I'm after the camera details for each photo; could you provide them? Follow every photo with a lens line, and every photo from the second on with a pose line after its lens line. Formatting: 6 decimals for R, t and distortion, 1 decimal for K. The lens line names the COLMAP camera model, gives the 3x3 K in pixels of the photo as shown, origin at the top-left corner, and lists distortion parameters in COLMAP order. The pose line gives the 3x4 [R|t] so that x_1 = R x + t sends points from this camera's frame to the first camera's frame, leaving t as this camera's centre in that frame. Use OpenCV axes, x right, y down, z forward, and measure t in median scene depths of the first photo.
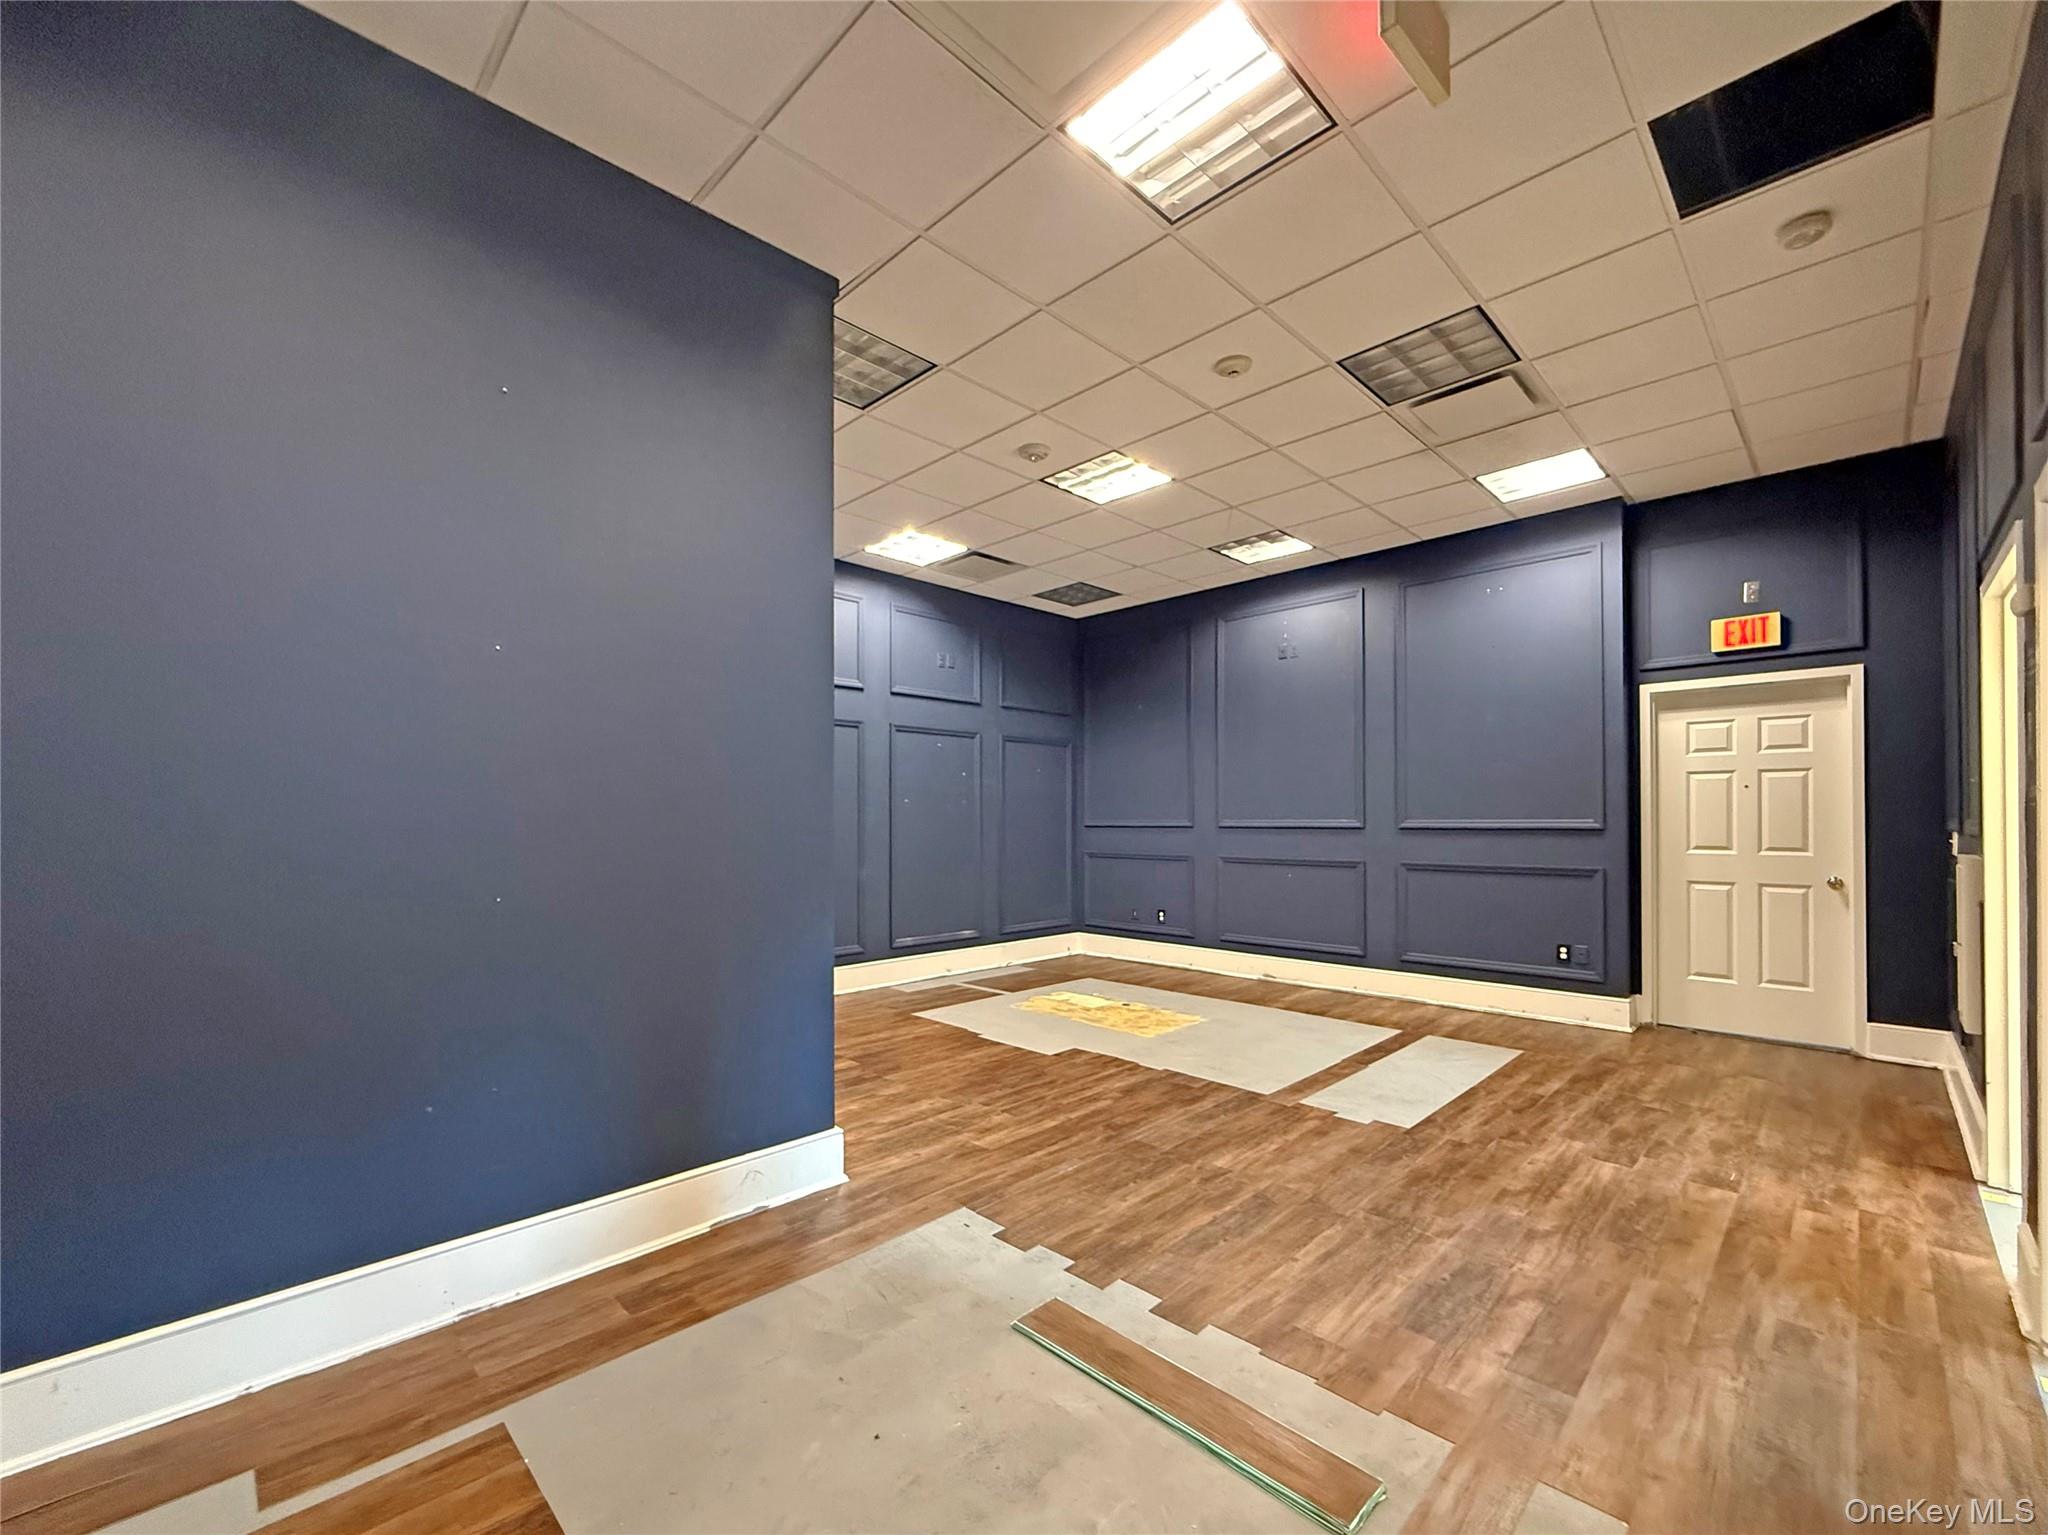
lens RADIAL K [[841.4, 0, 1012.6], [0, 841.4, 812.5], [0, 0, 1]] dist [0.000687, -0.000180]
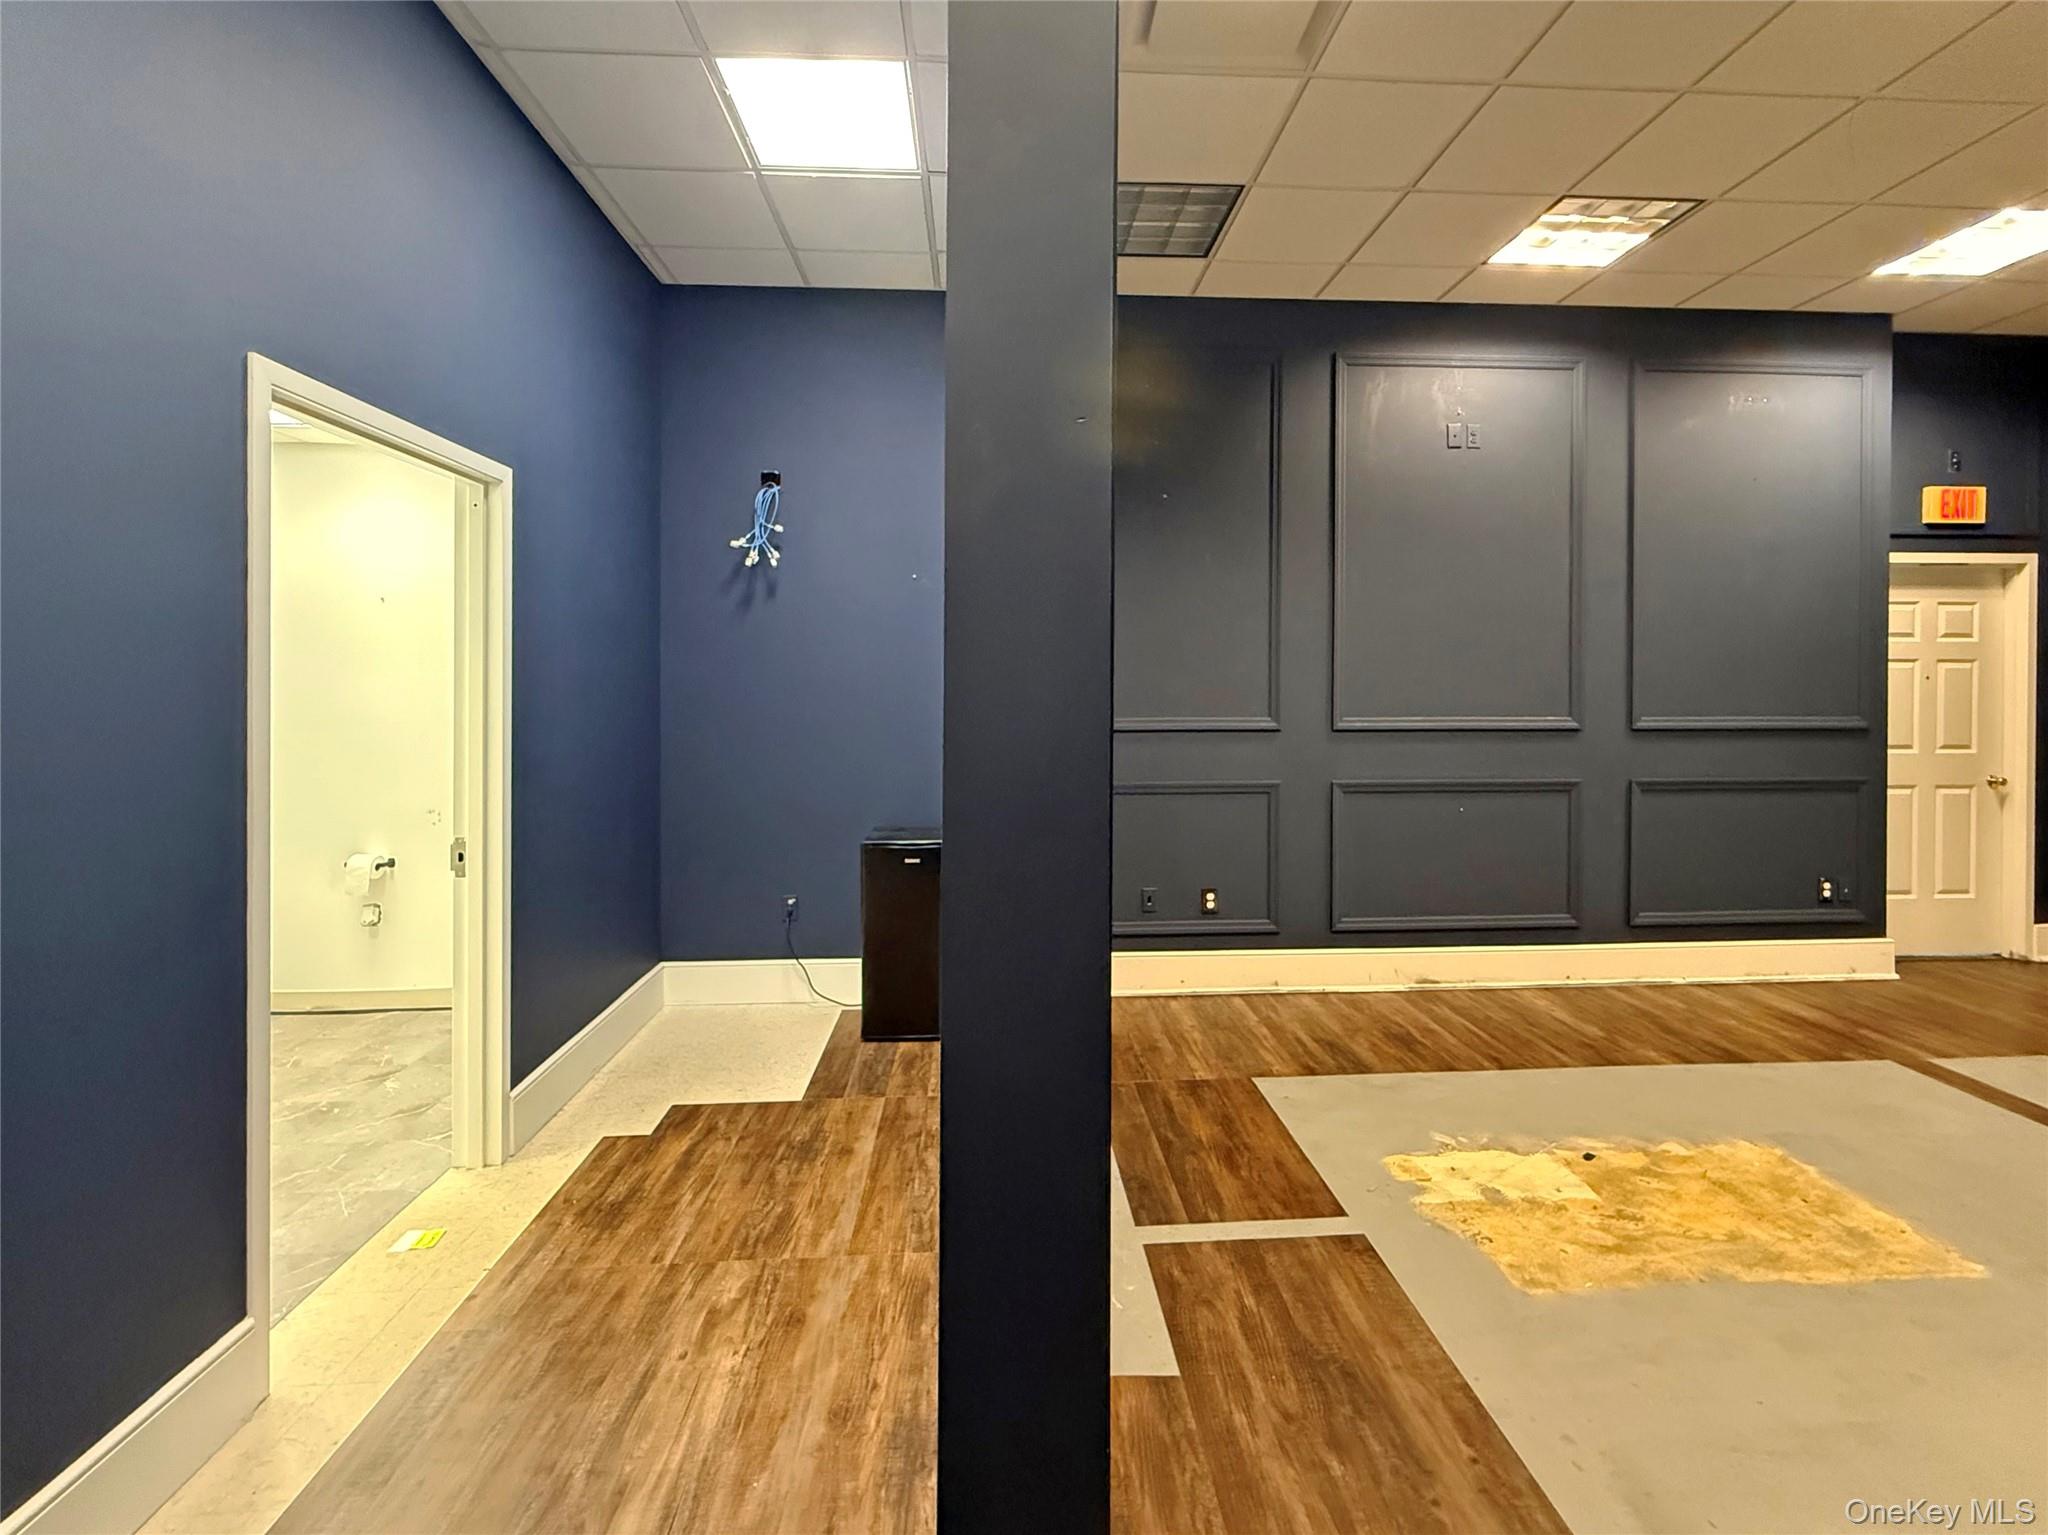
lens RADIAL K [[907.3, 0, 1029.7], [0, 907.3, 692.8], [0, 0, 1]] dist [-0.000531, 0.000234]
pose [[0.661626, -0.002708, 0.749829, -0.500371], [-0.007885, 0.999913, 0.010569, -0.018343], [-0.749793, -0.012904, 0.661547, 1.110511]]
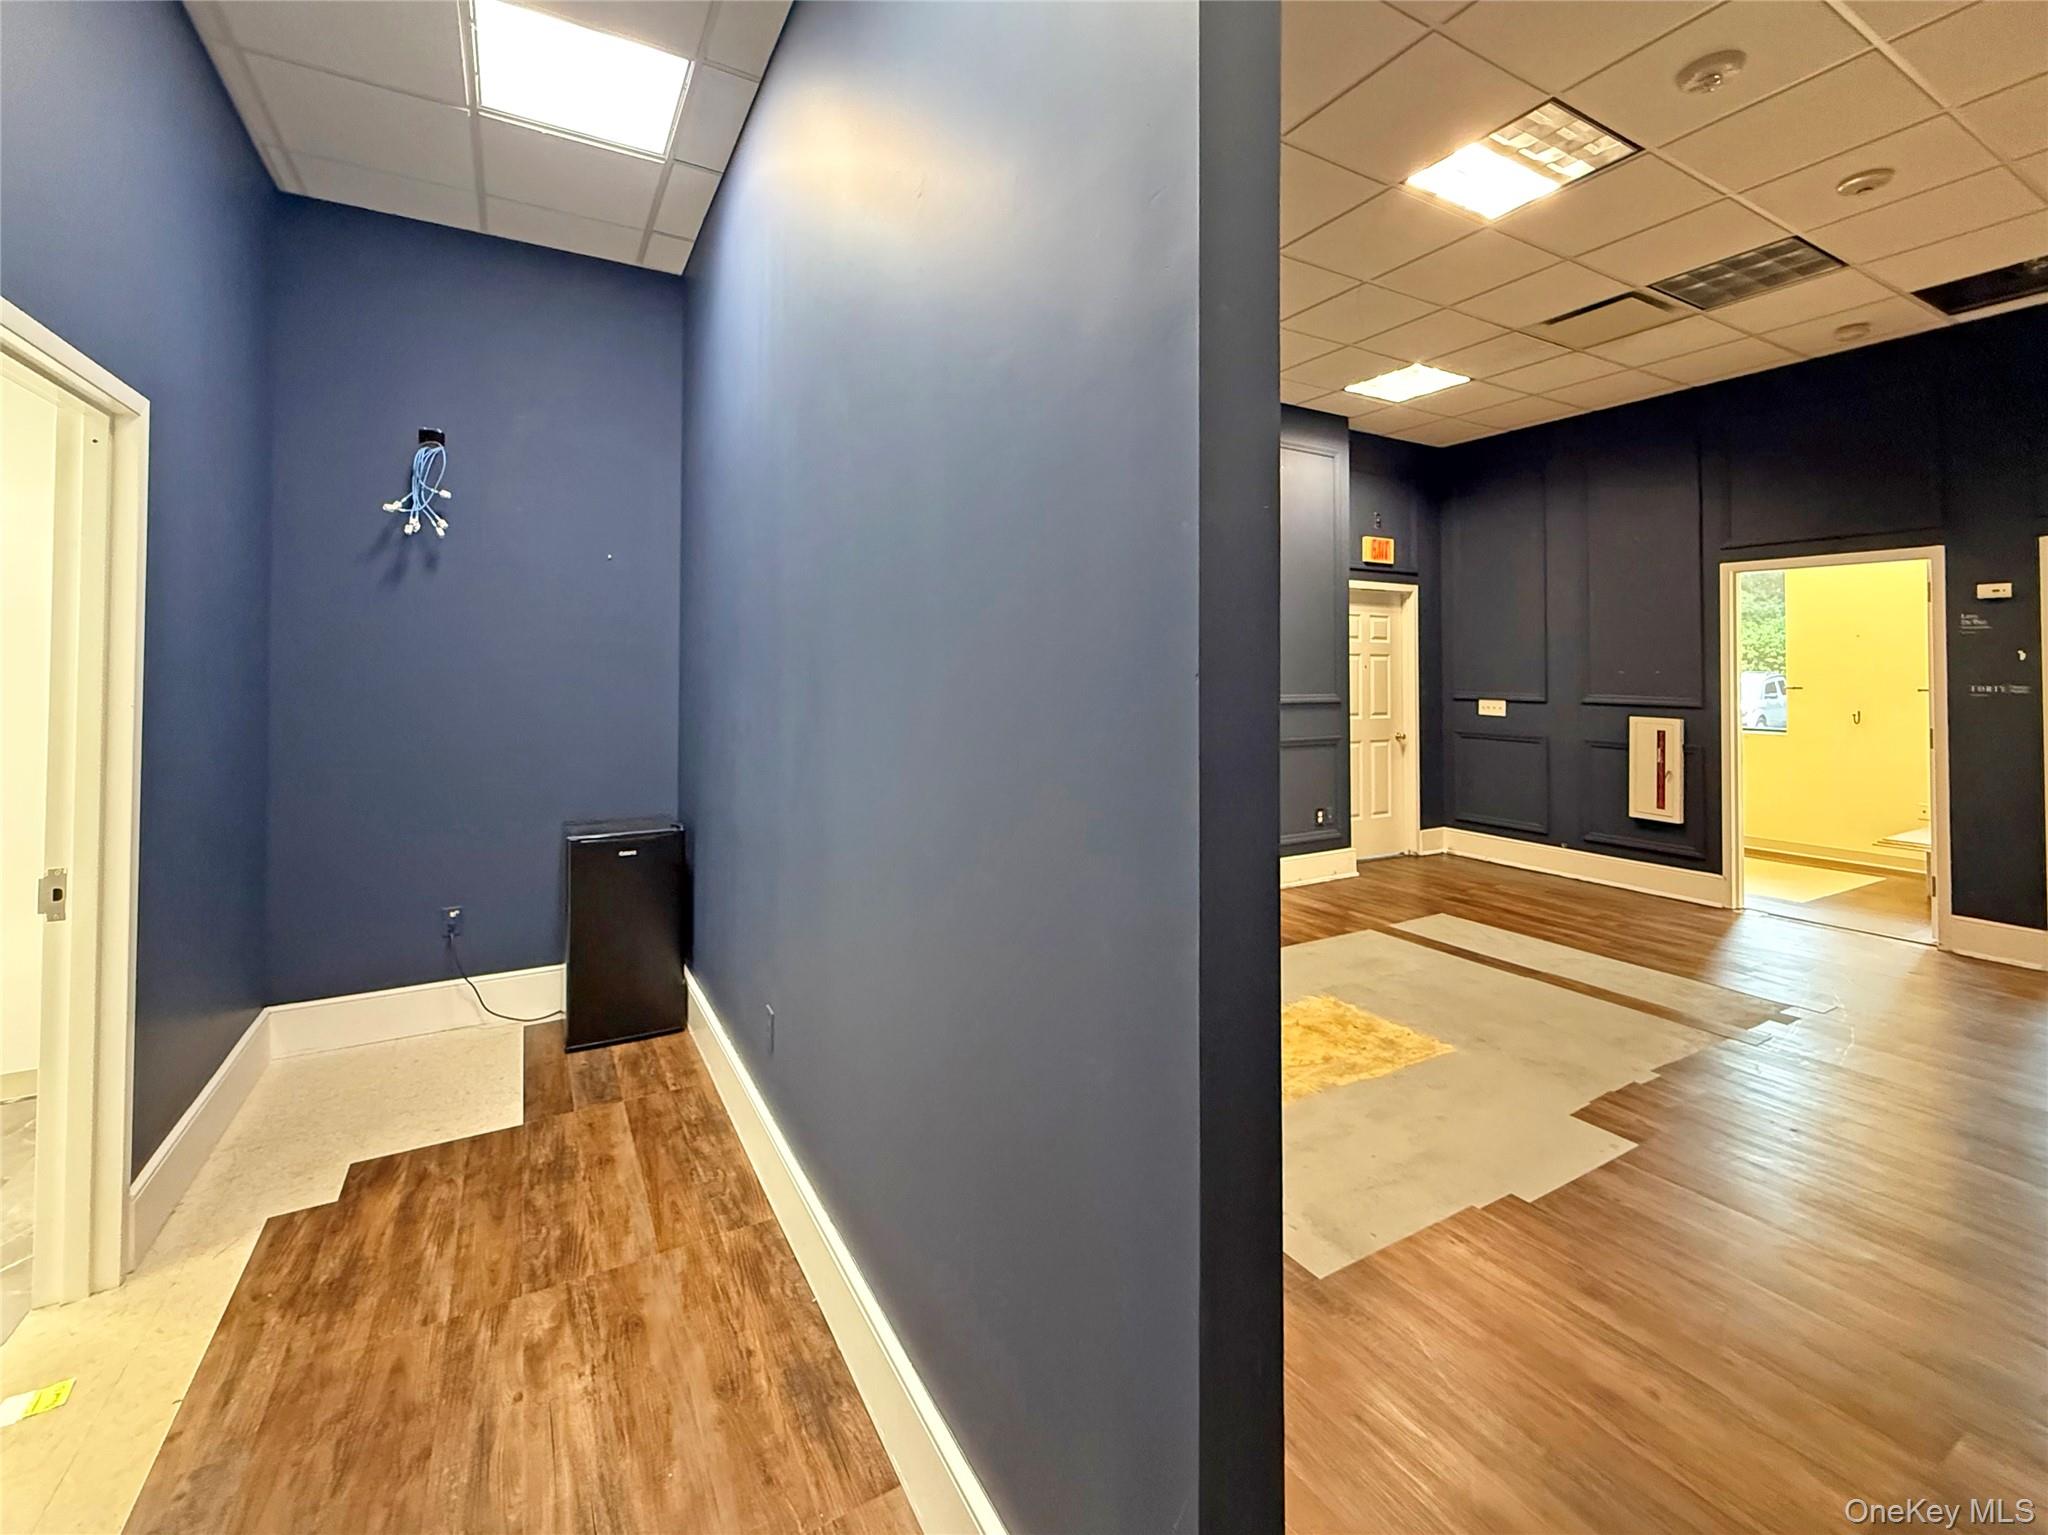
lens RADIAL K [[882.2, 0, 1017.7], [0, 882.2, 652.2], [0, 0, 1]] dist [-0.000627, -0.000510]
pose [[0.258512, 0.022945, 0.965736, -0.610331], [-0.011436, 0.999721, -0.020691, -0.019699], [-0.965940, -0.005695, 0.258702, 1.203177]]
